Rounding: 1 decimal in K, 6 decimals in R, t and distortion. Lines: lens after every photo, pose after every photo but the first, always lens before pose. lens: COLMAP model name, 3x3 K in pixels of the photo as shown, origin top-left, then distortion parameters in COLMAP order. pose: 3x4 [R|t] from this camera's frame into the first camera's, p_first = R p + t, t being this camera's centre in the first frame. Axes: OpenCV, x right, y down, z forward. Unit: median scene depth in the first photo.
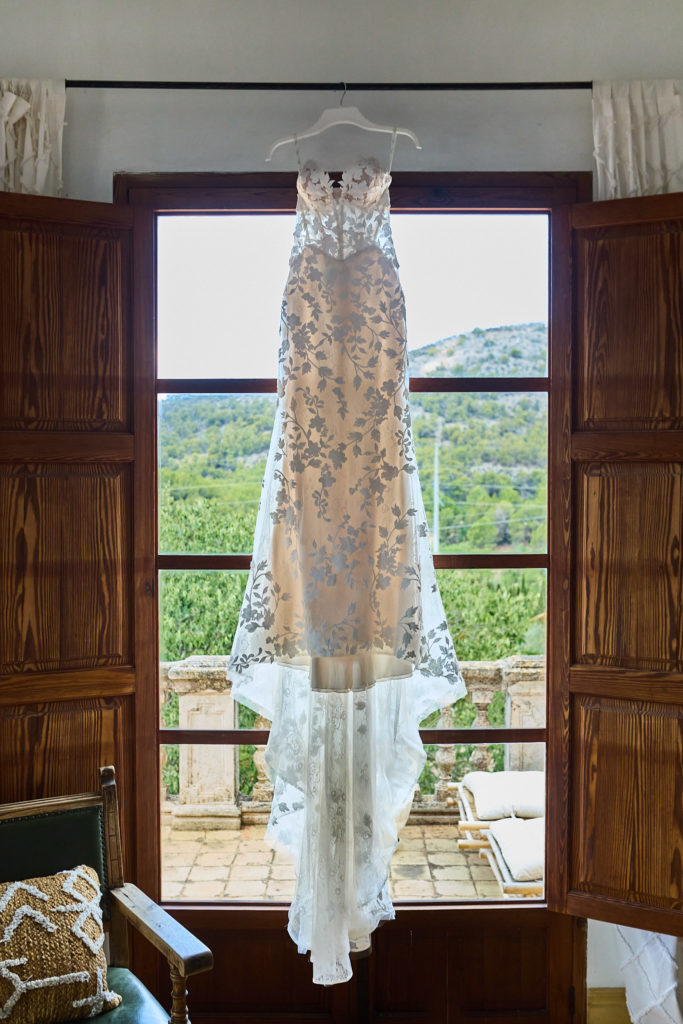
lens RADIAL K [[835.4, 0, 369.5], [0, 835.4, 497.5], [0, 0, 1]] dist [-0.044109, -0.001119]
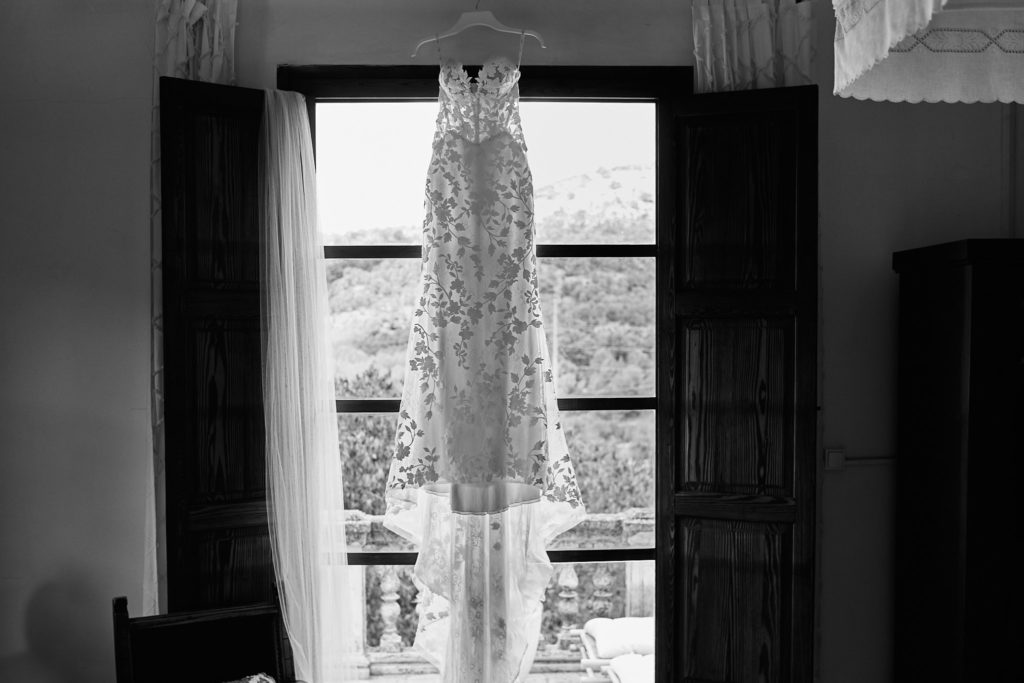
lens RADIAL K [[955.6, 0, 512.7], [0, 955.6, 371.6], [0, 0, 1]] dist [-0.010840, -0.003668]
pose [[0.999372, -0.005201, 0.035061, -0.032876], [0.004859, 0.999940, 0.009827, 0.019373], [-0.035110, -0.009650, 0.999337, -0.336015]]
